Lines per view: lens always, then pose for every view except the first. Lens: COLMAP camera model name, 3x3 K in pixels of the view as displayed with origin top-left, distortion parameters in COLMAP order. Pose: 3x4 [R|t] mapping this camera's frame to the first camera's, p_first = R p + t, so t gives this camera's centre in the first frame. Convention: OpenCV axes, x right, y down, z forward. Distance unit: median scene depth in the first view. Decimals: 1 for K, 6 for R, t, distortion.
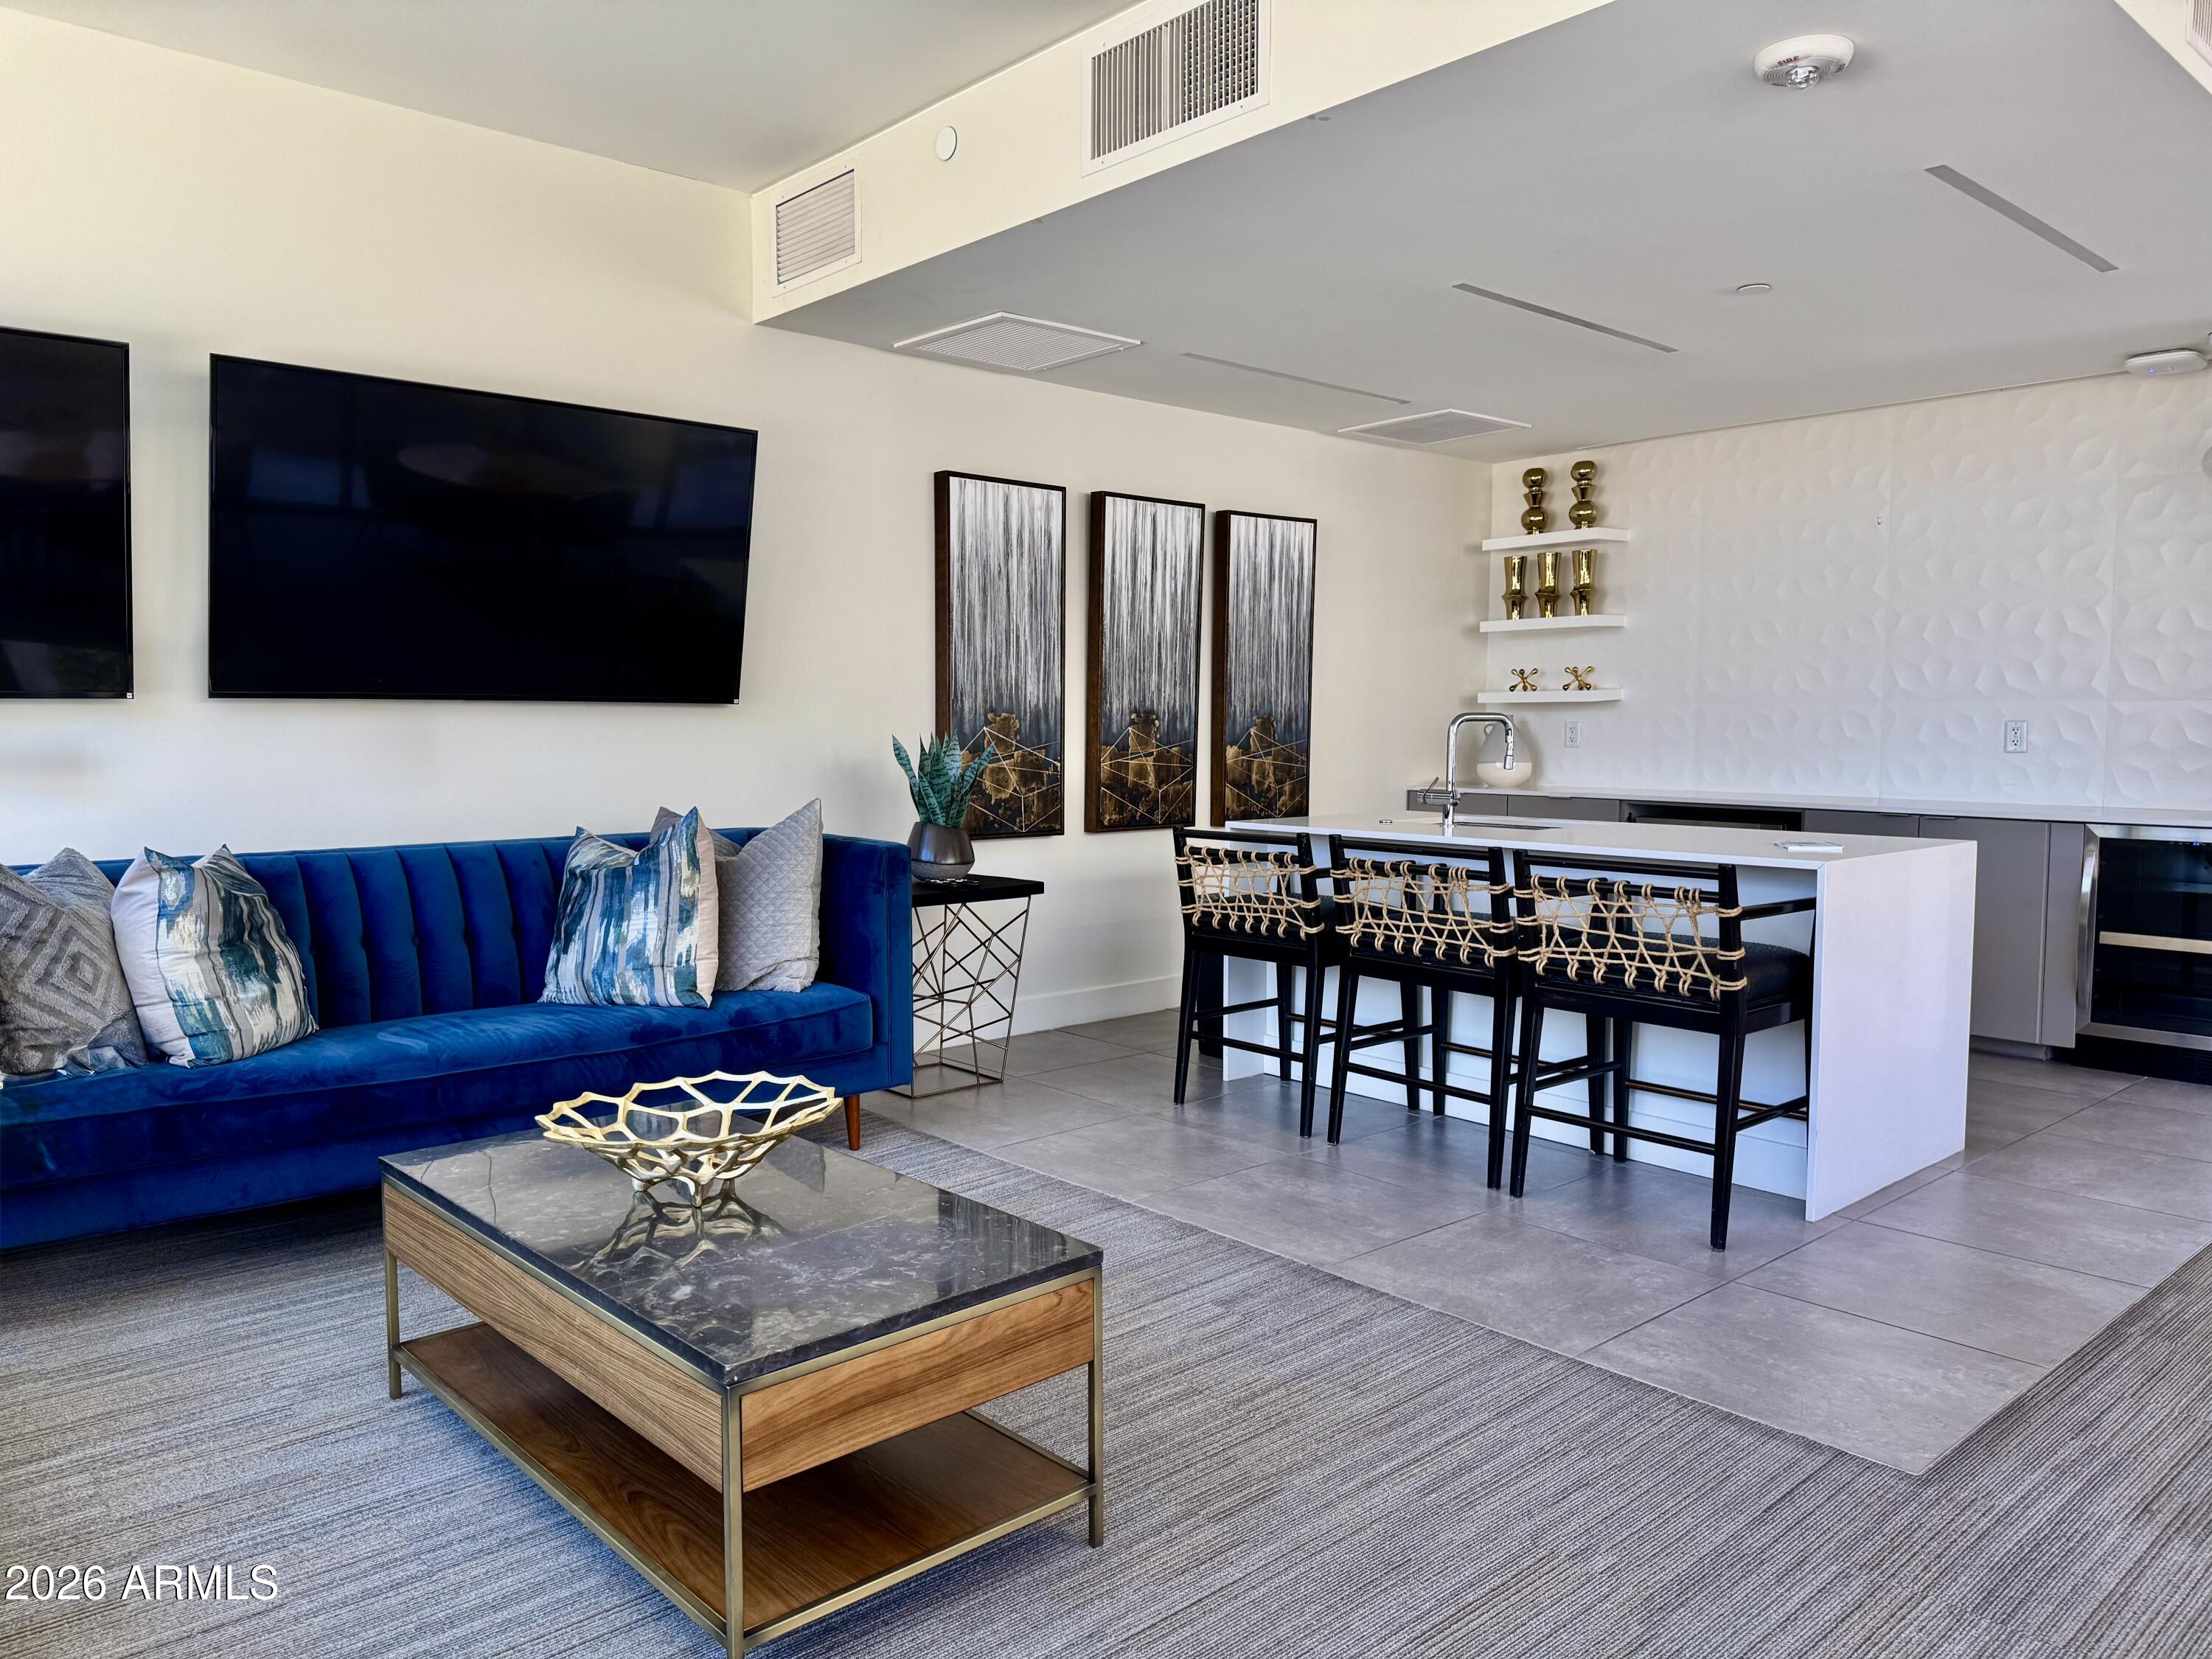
lens RADIAL K [[1561.5, 0, 1090.5], [0, 1561.5, 821.8], [0, 0, 1]] dist [0.003145, -0.017824]
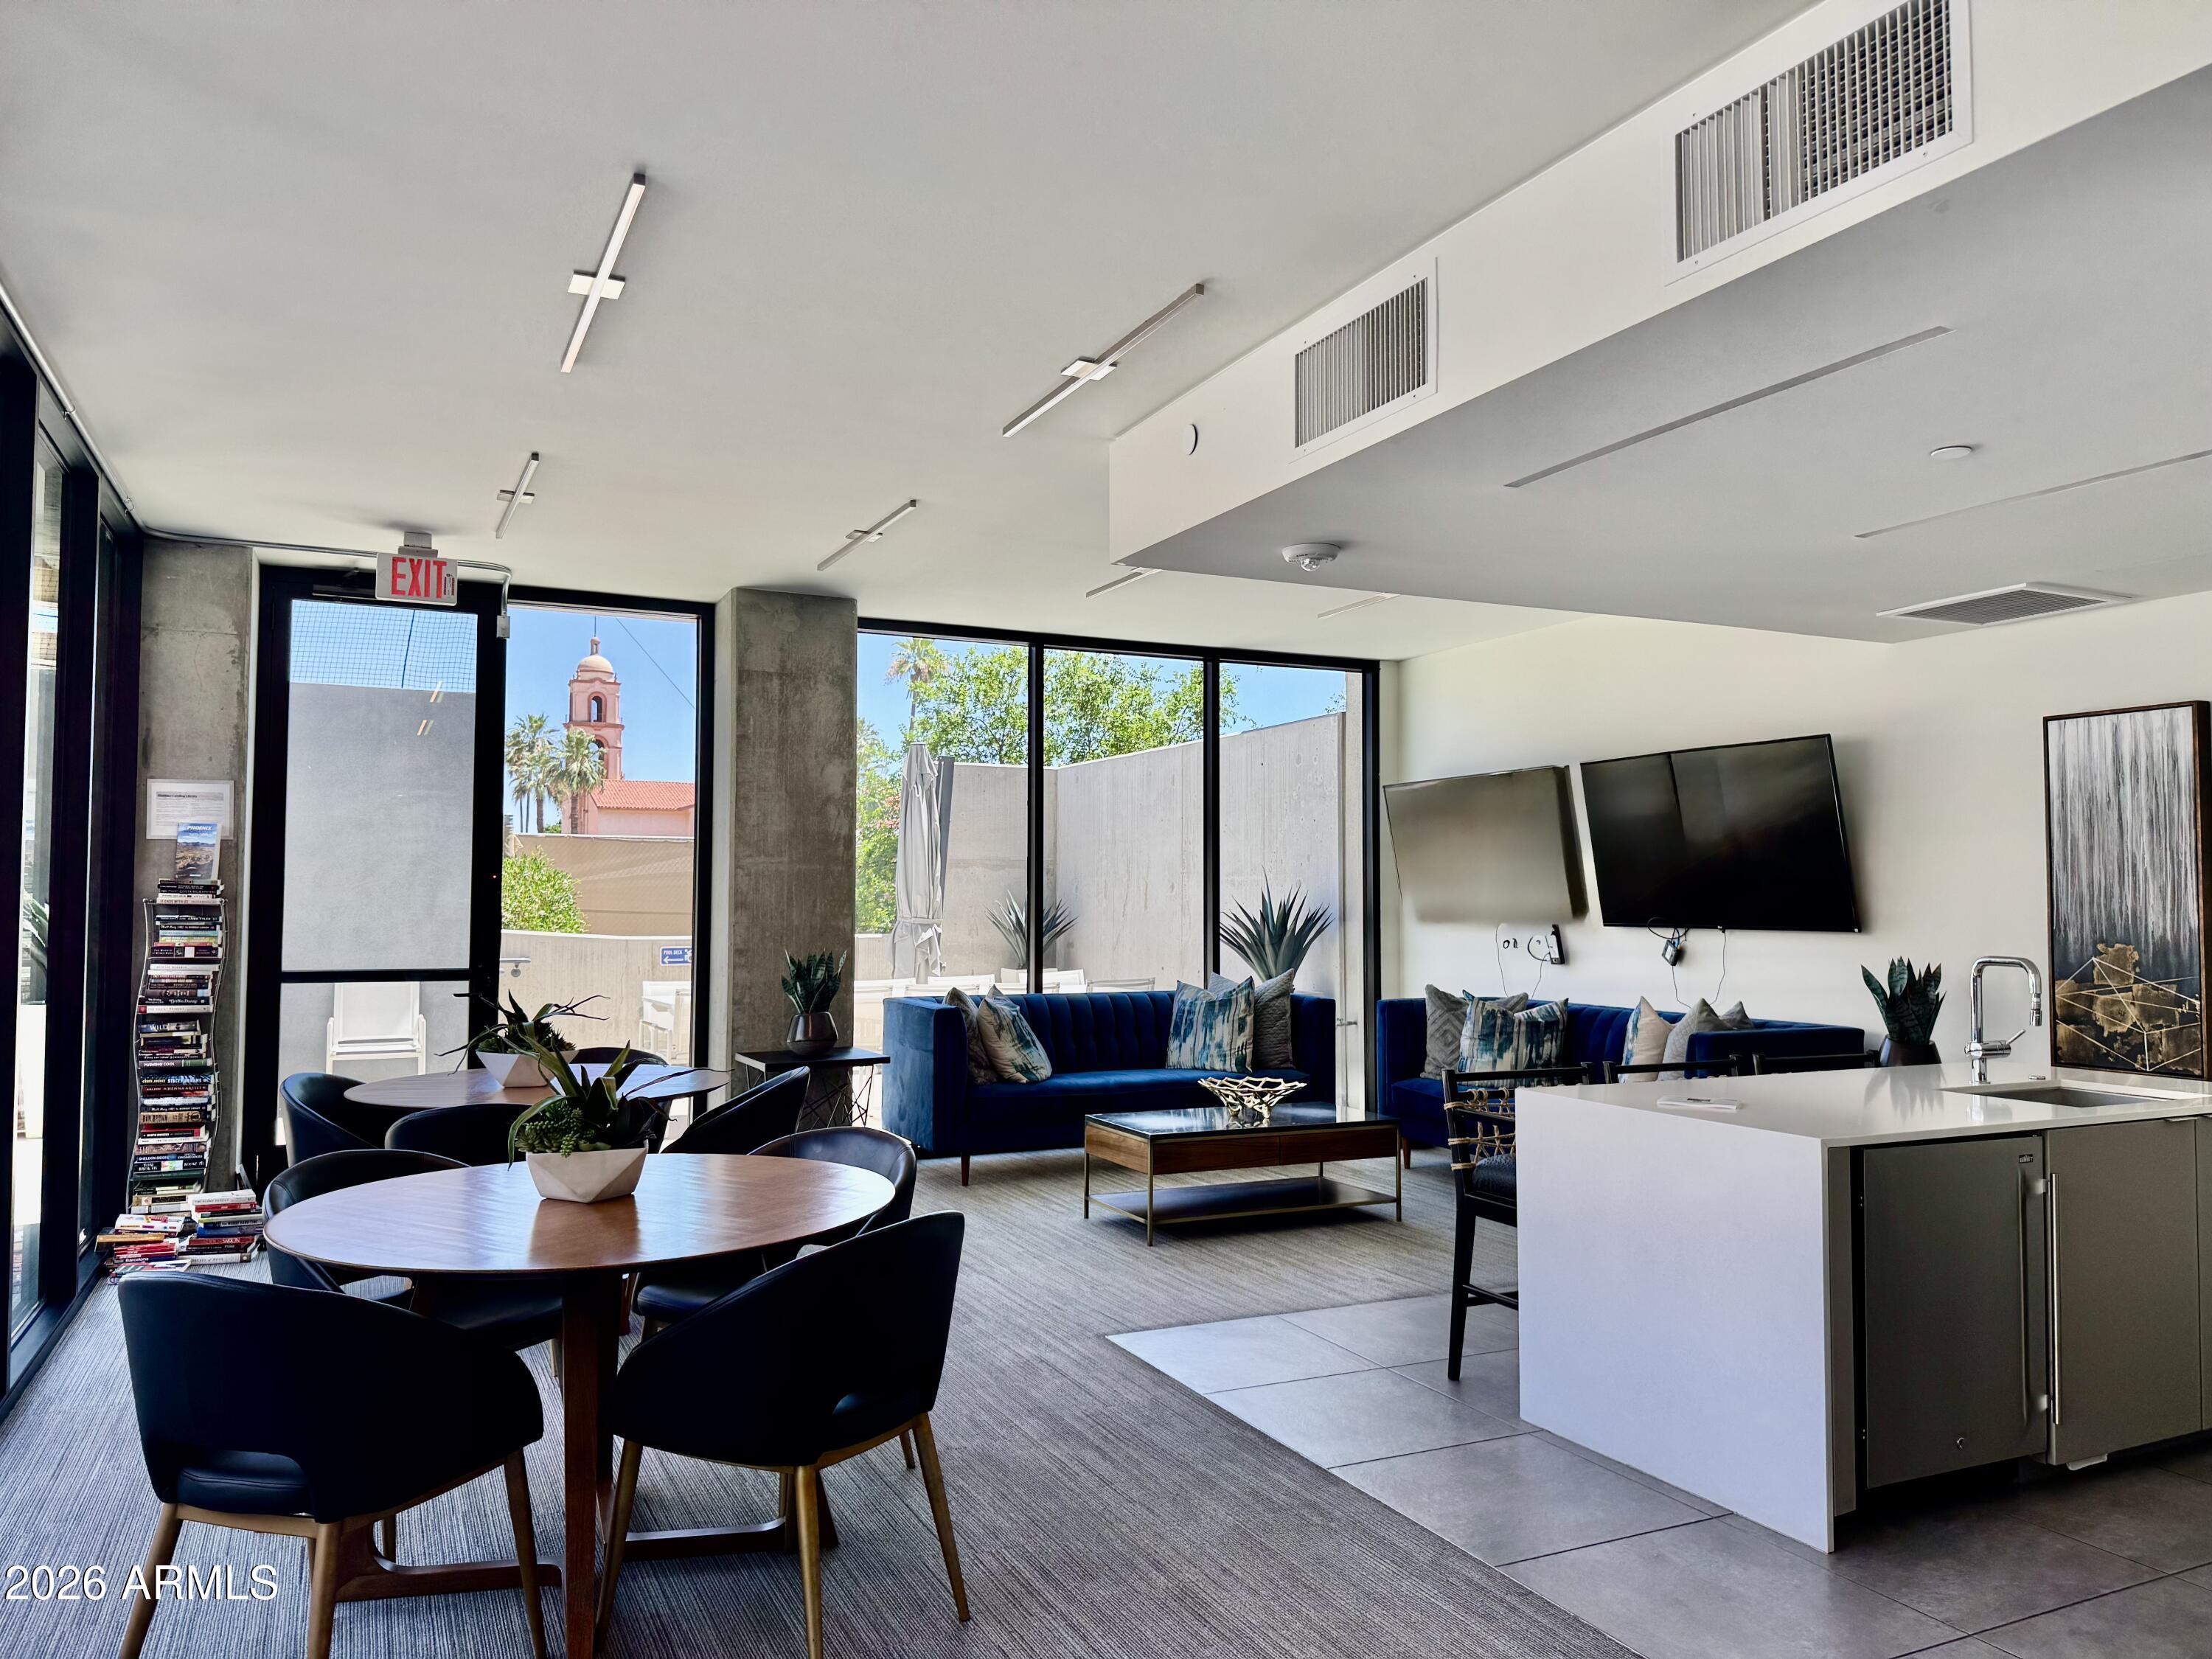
lens RADIAL K [[1561.5, 0, 1097.3], [0, 1561.5, 830.3], [0, 0, 1]] dist [0.003145, -0.017824]
pose [[-0.290879, -0.052920, -0.955295, 1.072129], [-0.074763, 0.996673, -0.032448, -0.061420], [0.953834, 0.061982, -0.293868, 0.675285]]
